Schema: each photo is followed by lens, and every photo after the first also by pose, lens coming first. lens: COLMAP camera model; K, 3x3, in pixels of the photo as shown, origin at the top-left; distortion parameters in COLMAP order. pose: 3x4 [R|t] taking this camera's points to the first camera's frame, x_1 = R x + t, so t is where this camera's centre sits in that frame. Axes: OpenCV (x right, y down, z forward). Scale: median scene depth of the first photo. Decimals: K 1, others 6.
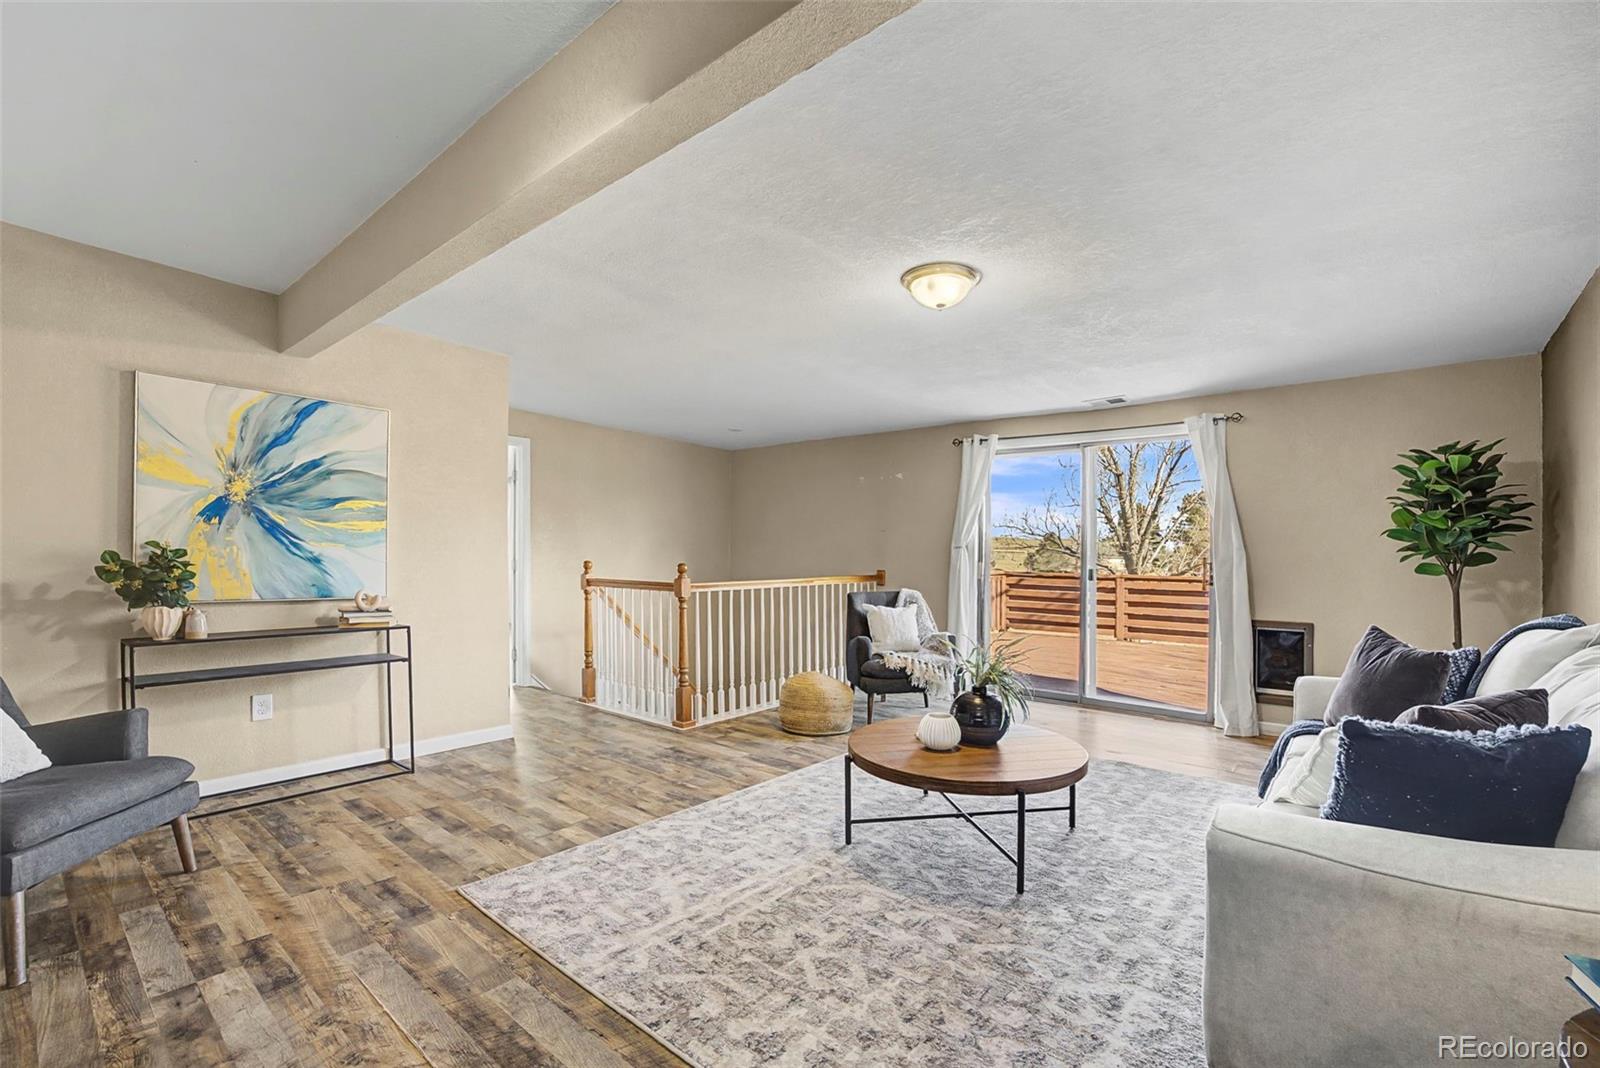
lens RADIAL K [[712.1, 0, 791.7], [0, 712.1, 548.7], [0, 0, 1]] dist [0.000200, 0.000040]
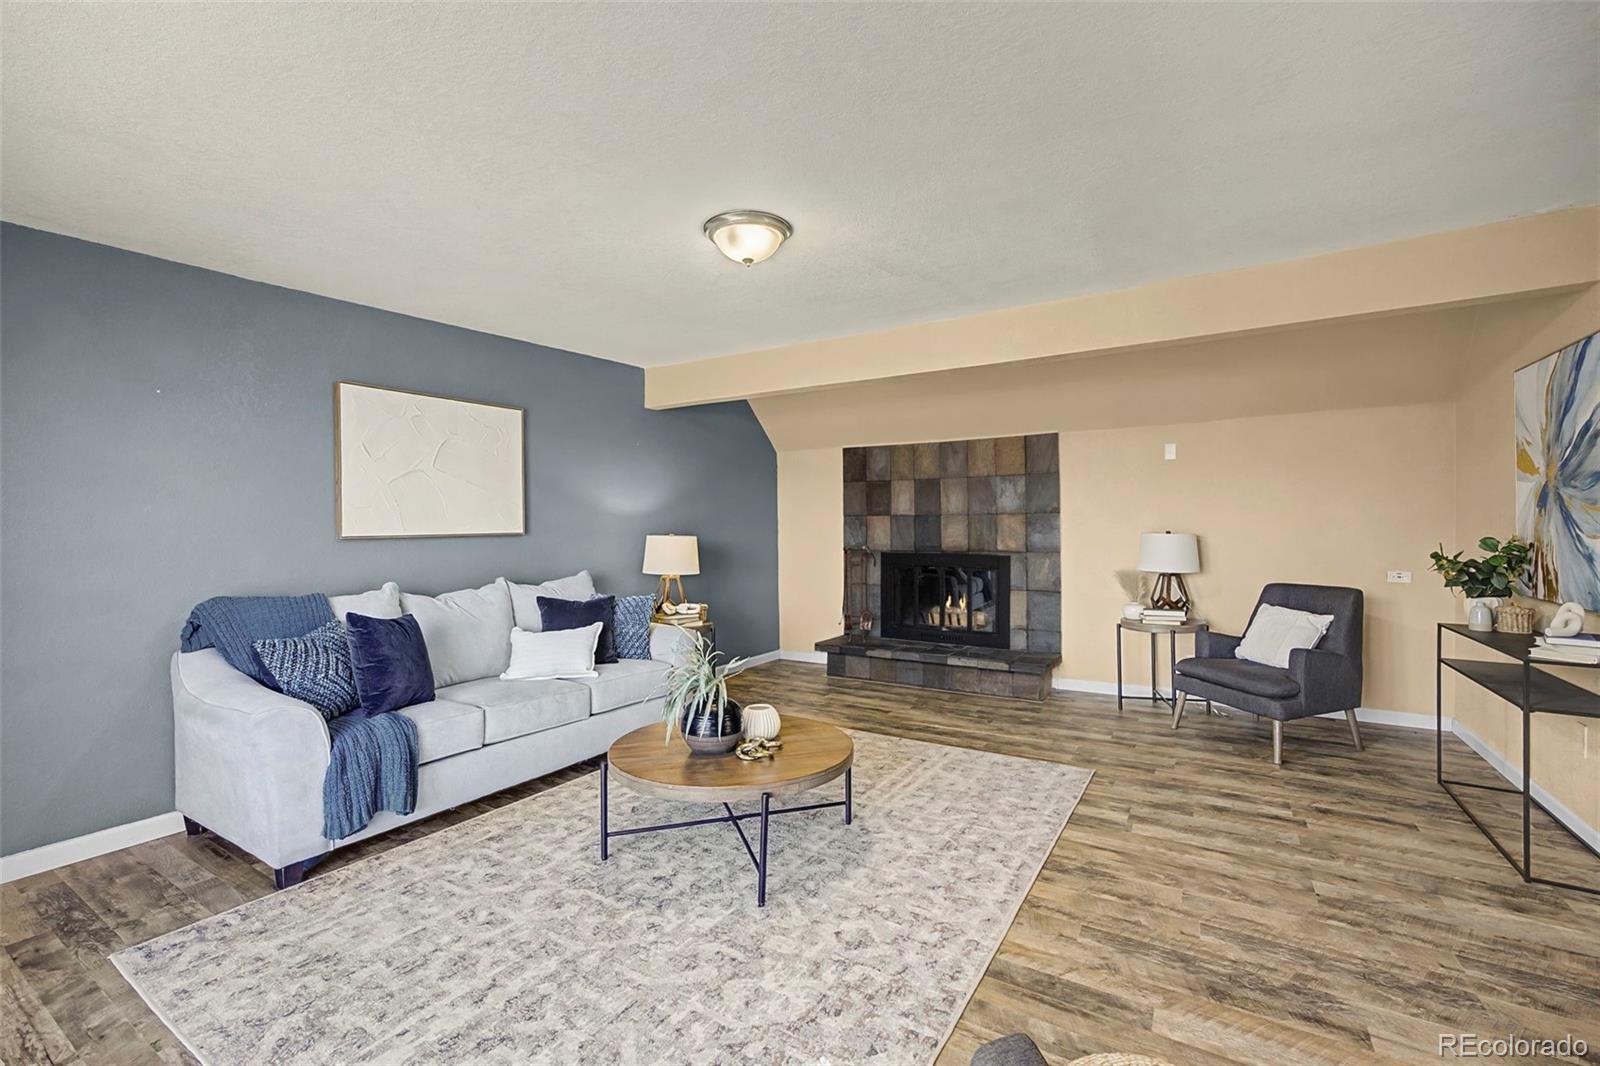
lens RADIAL K [[712.1, 0, 800.4], [0, 712.1, 540.3], [0, 0, 1]] dist [0.000200, 0.000040]
pose [[-0.988910, -0.007367, -0.148334, 0.280226], [-0.007259, 0.999973, -0.001270, 0.005370], [0.148339, -0.000179, -0.988936, 1.861136]]
